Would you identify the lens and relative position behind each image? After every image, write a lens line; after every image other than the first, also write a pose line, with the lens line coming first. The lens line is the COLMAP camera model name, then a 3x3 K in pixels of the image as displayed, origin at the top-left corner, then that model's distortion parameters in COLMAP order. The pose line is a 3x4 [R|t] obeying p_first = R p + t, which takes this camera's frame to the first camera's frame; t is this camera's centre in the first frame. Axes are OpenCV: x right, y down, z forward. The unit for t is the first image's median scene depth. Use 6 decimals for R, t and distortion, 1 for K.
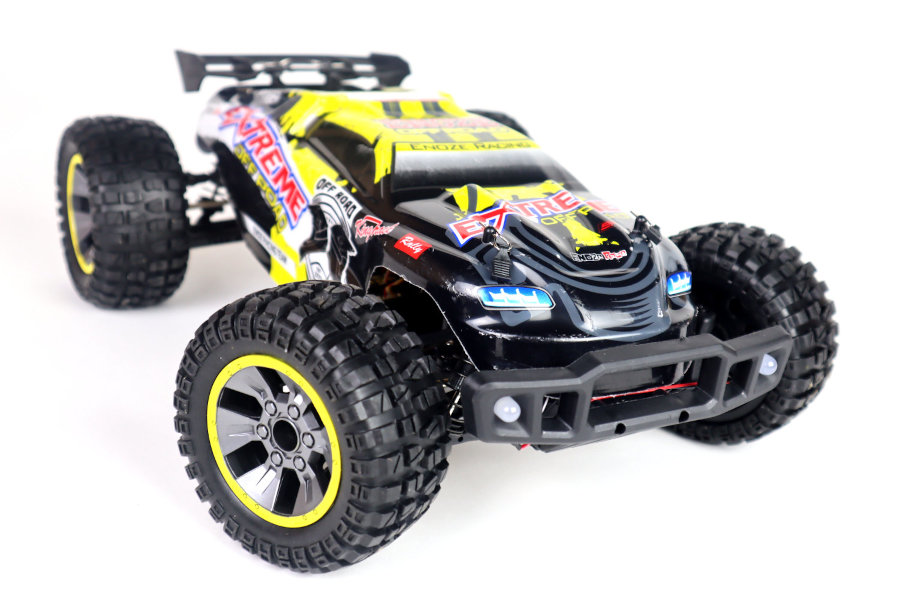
lens RADIAL K [[1123.0, 0, 450.0], [0, 1123.0, 300.0], [0, 0, 1]] dist [0.021453, 0.036086]
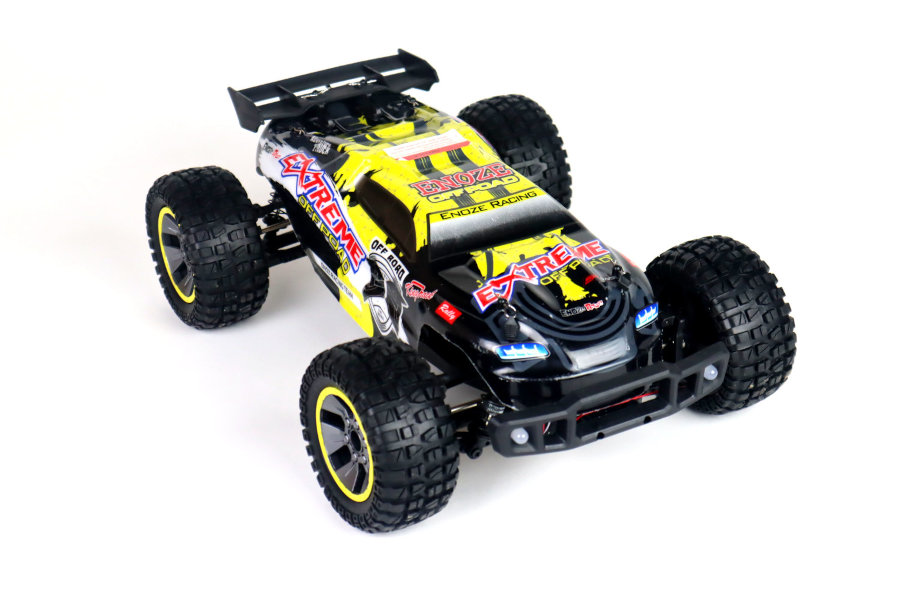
lens RADIAL K [[1781.5, 0, 450.0], [0, 1781.5, 300.0], [0, 0, 1]] dist [-0.143718, -0.037928]
pose [[0.993519, -0.088909, -0.070812, 0.119197], [0.099349, 0.981939, 0.161017, -0.394657], [0.055217, -0.167009, 0.984408, -1.102697]]
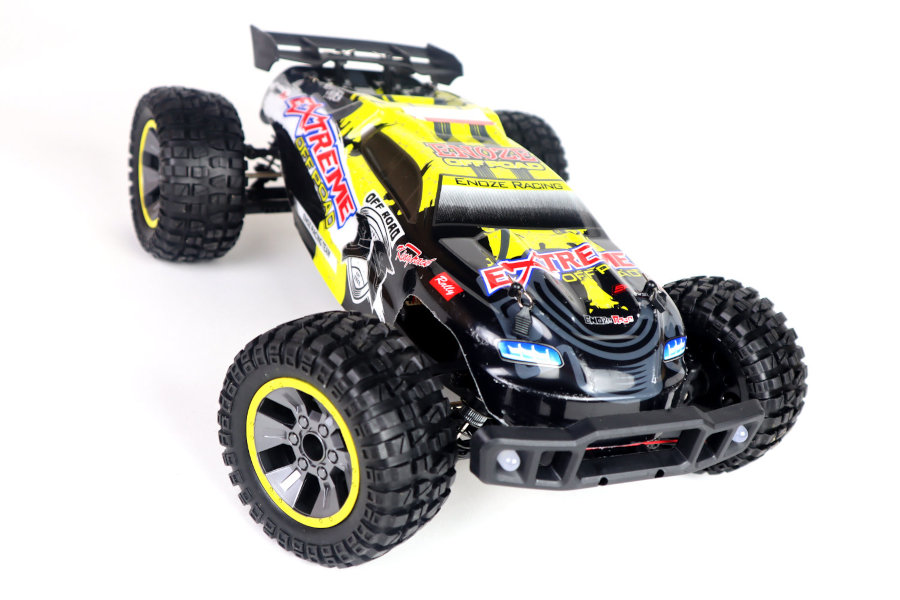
lens RADIAL K [[1022.4, 0, 450.0], [0, 1022.4, 300.0], [0, 0, 1]] dist [0.010209, 0.004706]
pose [[0.989607, 0.143669, 0.006127, -0.031528], [-0.143443, 0.983252, 0.112423, -0.141565], [0.010127, -0.112133, 0.993642, -0.014200]]
